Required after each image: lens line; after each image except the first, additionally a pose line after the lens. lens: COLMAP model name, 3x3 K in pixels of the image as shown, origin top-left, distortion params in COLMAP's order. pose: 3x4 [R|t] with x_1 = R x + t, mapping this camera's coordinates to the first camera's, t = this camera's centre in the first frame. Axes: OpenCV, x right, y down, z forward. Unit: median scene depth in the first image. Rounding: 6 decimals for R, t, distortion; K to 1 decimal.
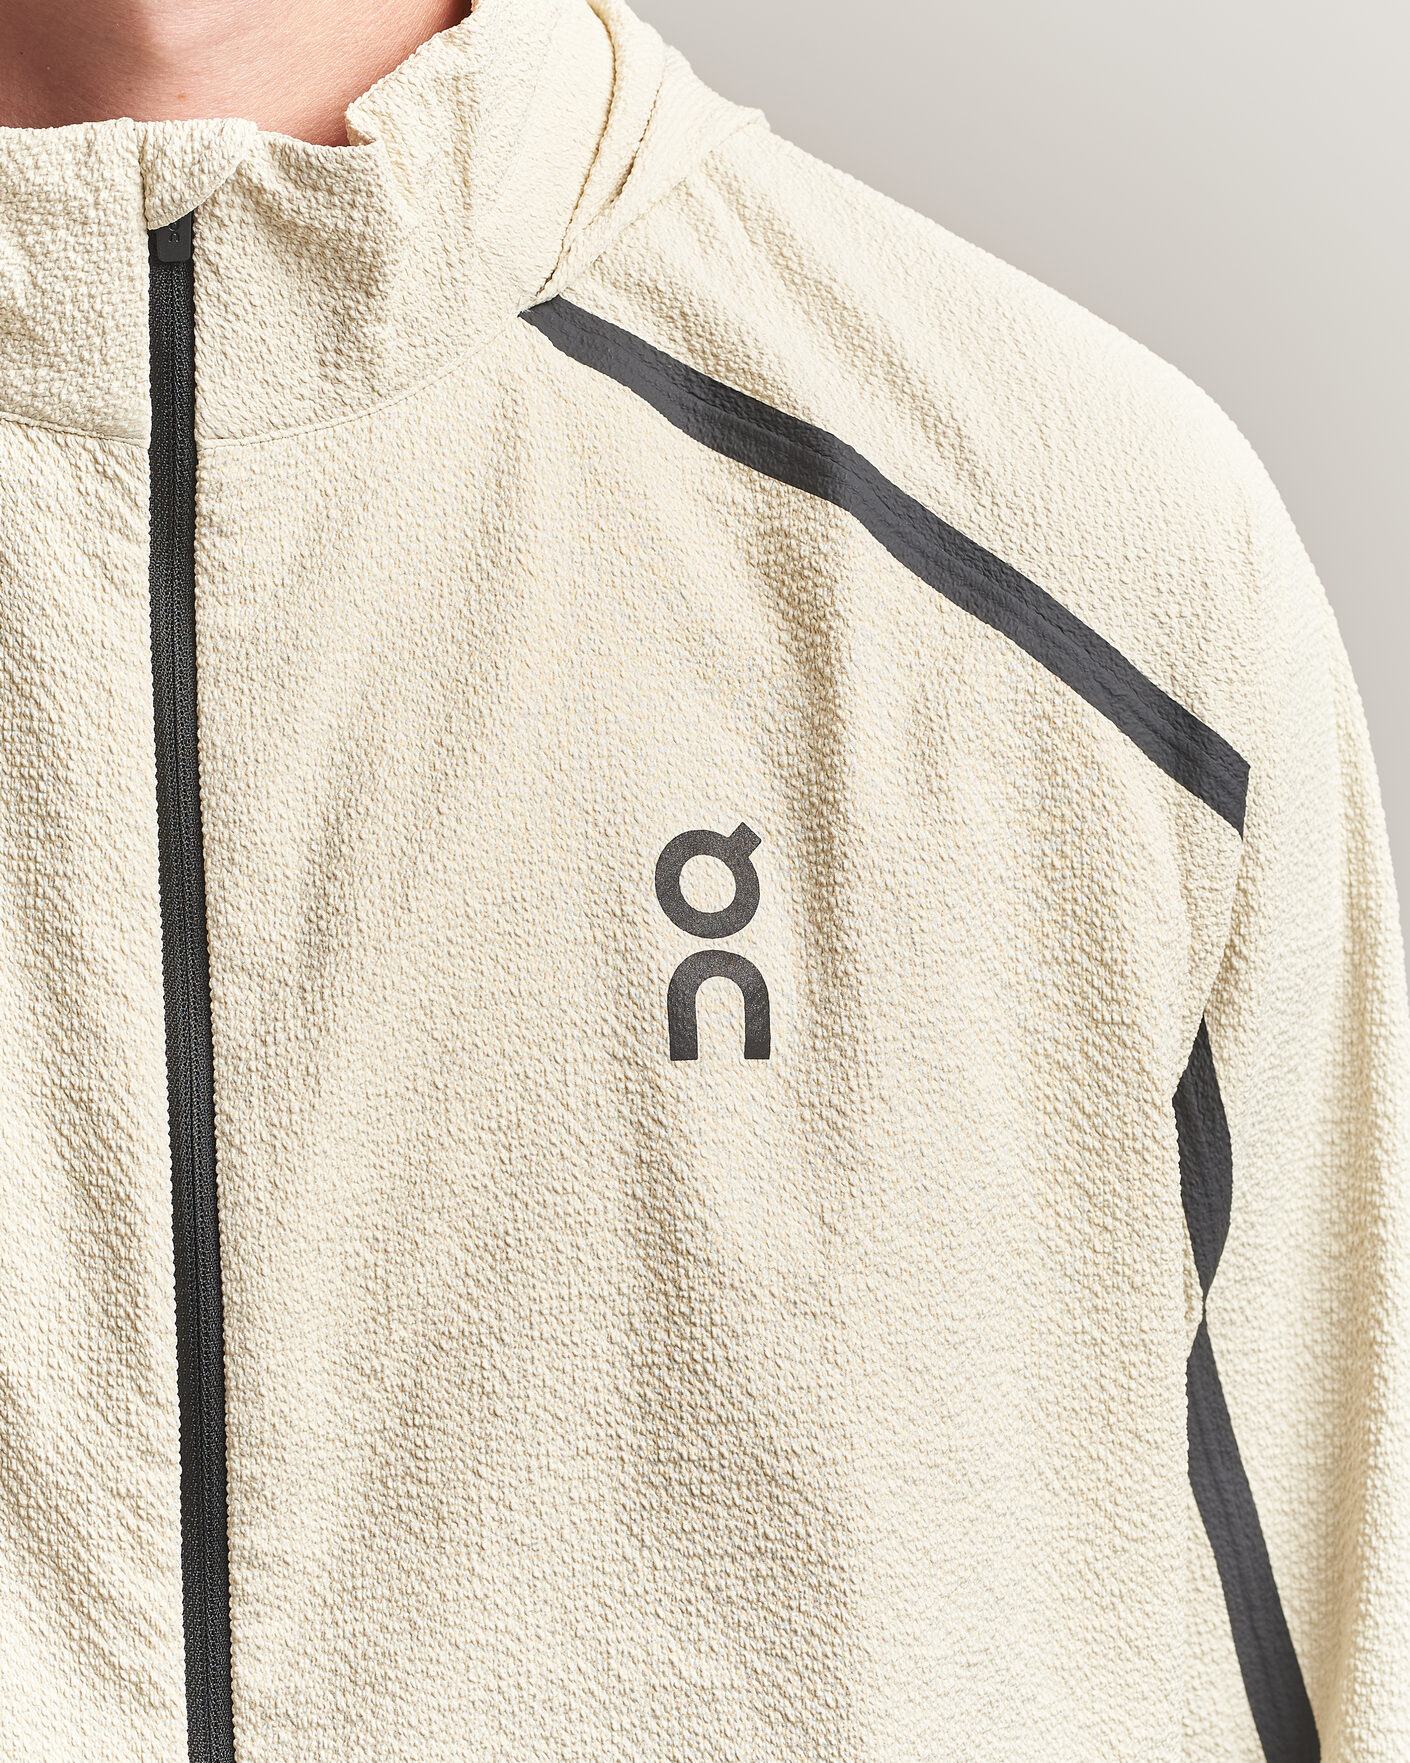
lens RADIAL K [[5998.3, 0, 705.0], [0, 5998.3, 881.5], [0, 0, 1]] dist [-0.101169, -1.005115]
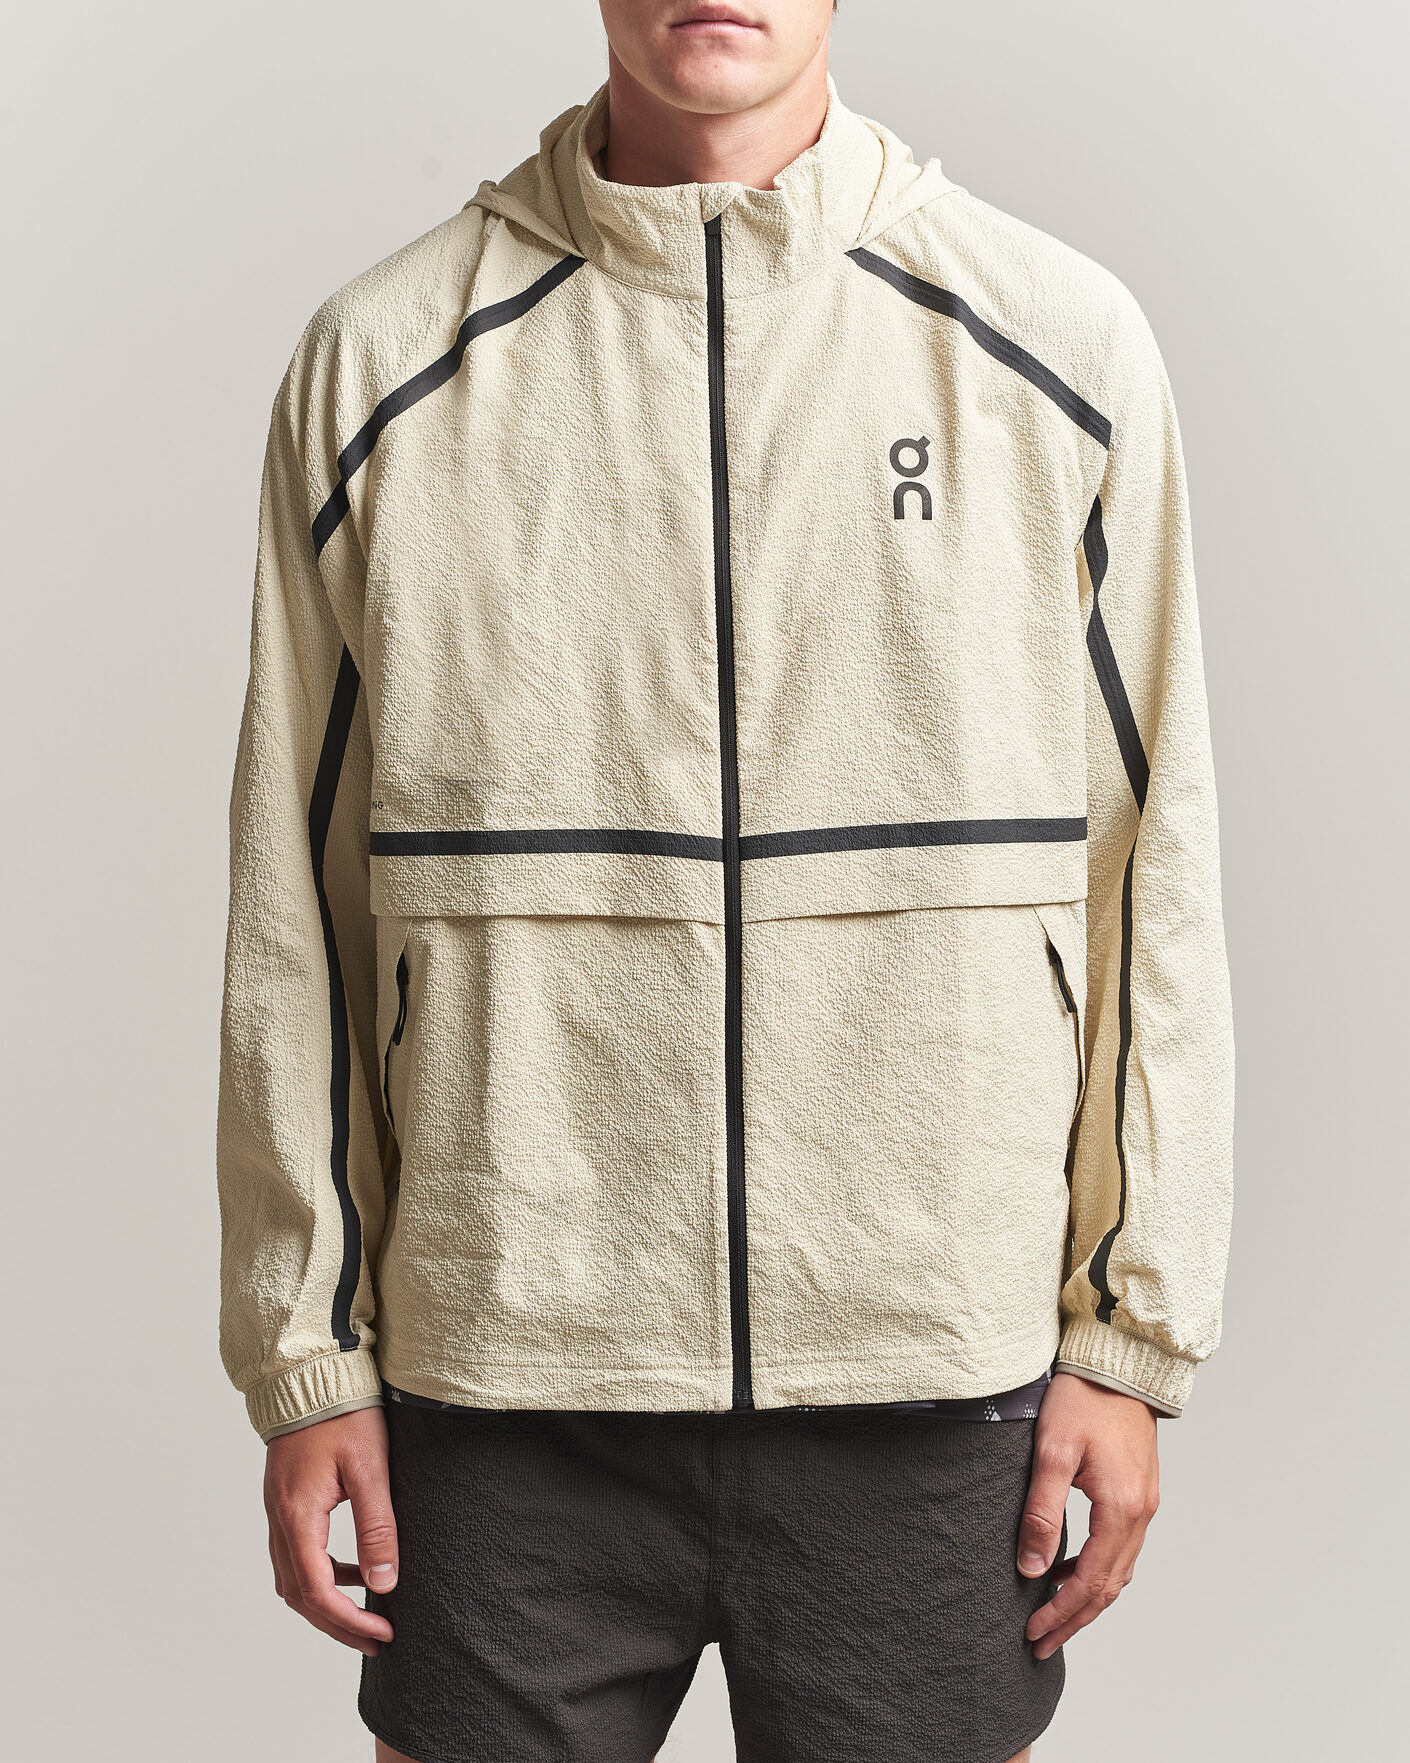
lens RADIAL K [[5953.3, 0, 705.0], [0, 5953.3, 881.5], [0, 0, 1]] dist [0.121349, 1.877916]
pose [[0.988609, -0.007691, -0.150311, 0.321326], [0.003905, 0.999668, -0.025461, 0.267654], [0.150456, 0.024584, 0.988311, -1.734458]]
